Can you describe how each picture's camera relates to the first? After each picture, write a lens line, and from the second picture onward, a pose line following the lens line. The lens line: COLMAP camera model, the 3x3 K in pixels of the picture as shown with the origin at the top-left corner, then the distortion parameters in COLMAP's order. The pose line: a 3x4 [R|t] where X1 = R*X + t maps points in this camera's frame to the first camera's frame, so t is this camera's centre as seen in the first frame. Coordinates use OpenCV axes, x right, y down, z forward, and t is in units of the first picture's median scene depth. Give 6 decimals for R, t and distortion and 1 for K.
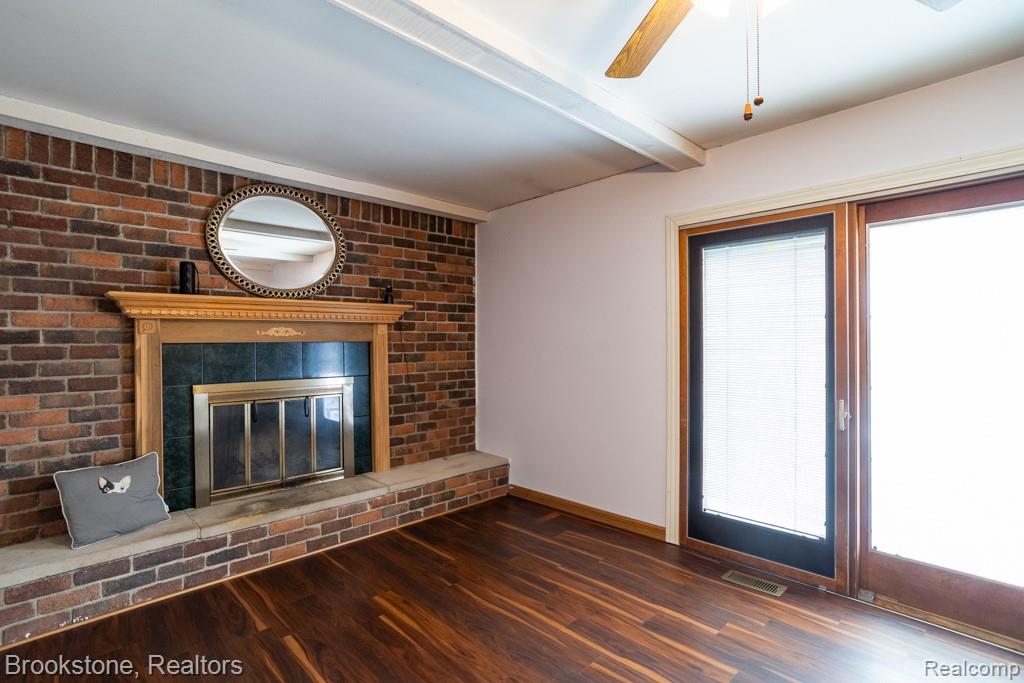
lens RADIAL K [[493.0, 0, 508.6], [0, 493.0, 339.9], [0, 0, 1]] dist [-0.043317, 0.028083]
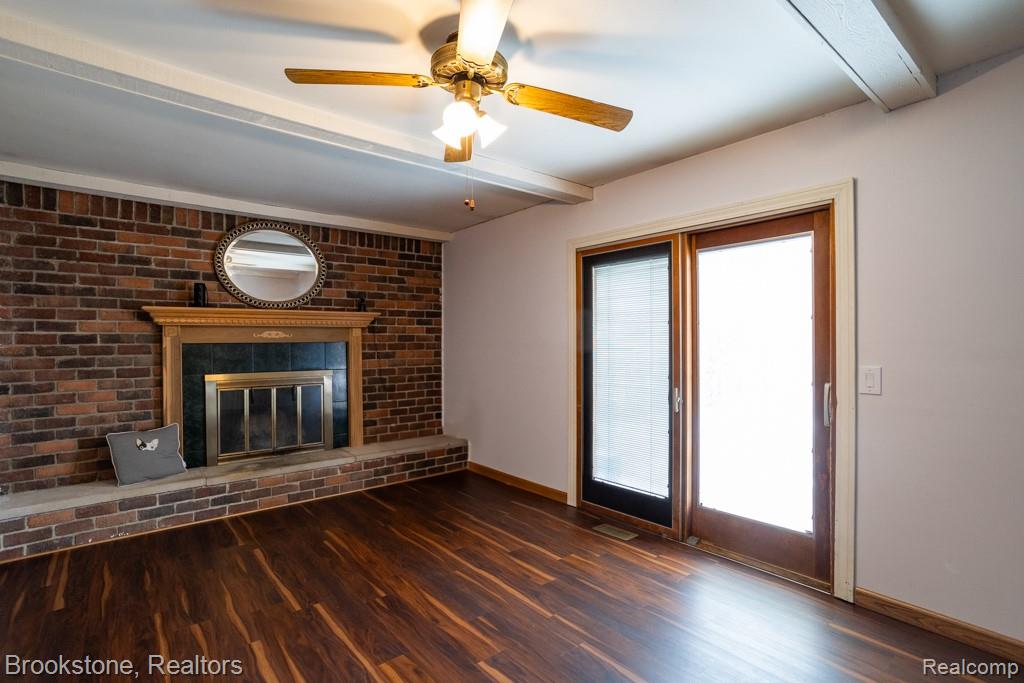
lens RADIAL K [[493.5, 0, 508.6], [0, 493.5, 341.4], [0, 0, 1]] dist [-0.047005, 0.034800]
pose [[0.996477, 0.000059, -0.083866, 0.299813], [0.000192, 0.999996, 0.002984, -0.002389], [0.083866, -0.002989, 0.996473, -0.268695]]
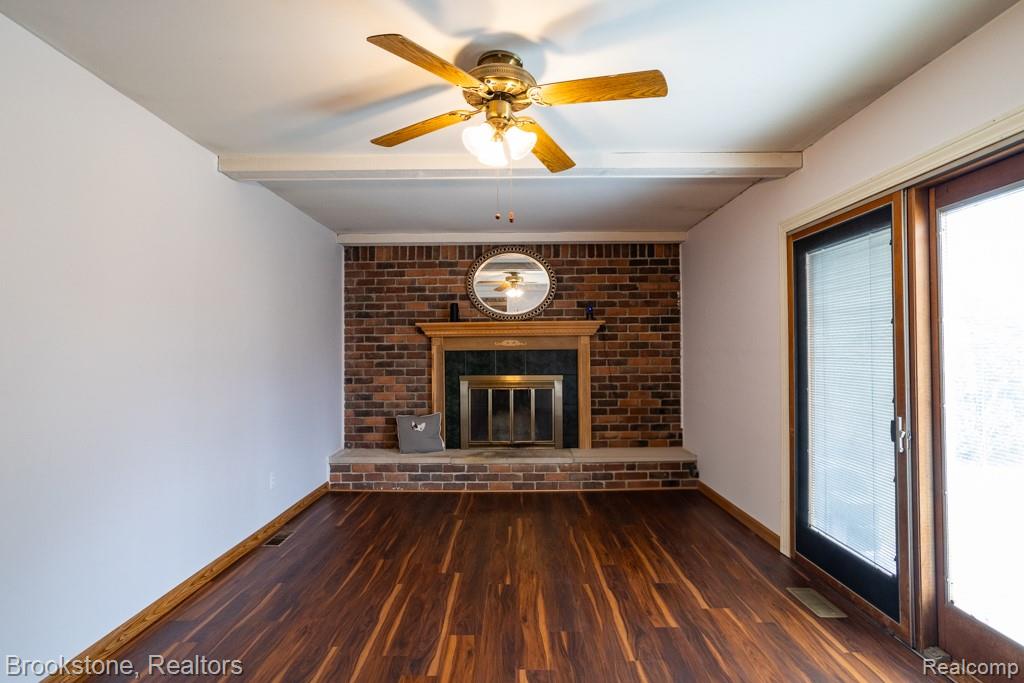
lens RADIAL K [[493.5, 0, 508.6], [0, 493.5, 341.4], [0, 0, 1]] dist [-0.047005, 0.034800]
pose [[0.711295, -0.011908, -0.702793, 0.675959], [0.004865, 0.999916, -0.012018, -0.003763], [0.702877, 0.005129, 0.711293, -0.095726]]
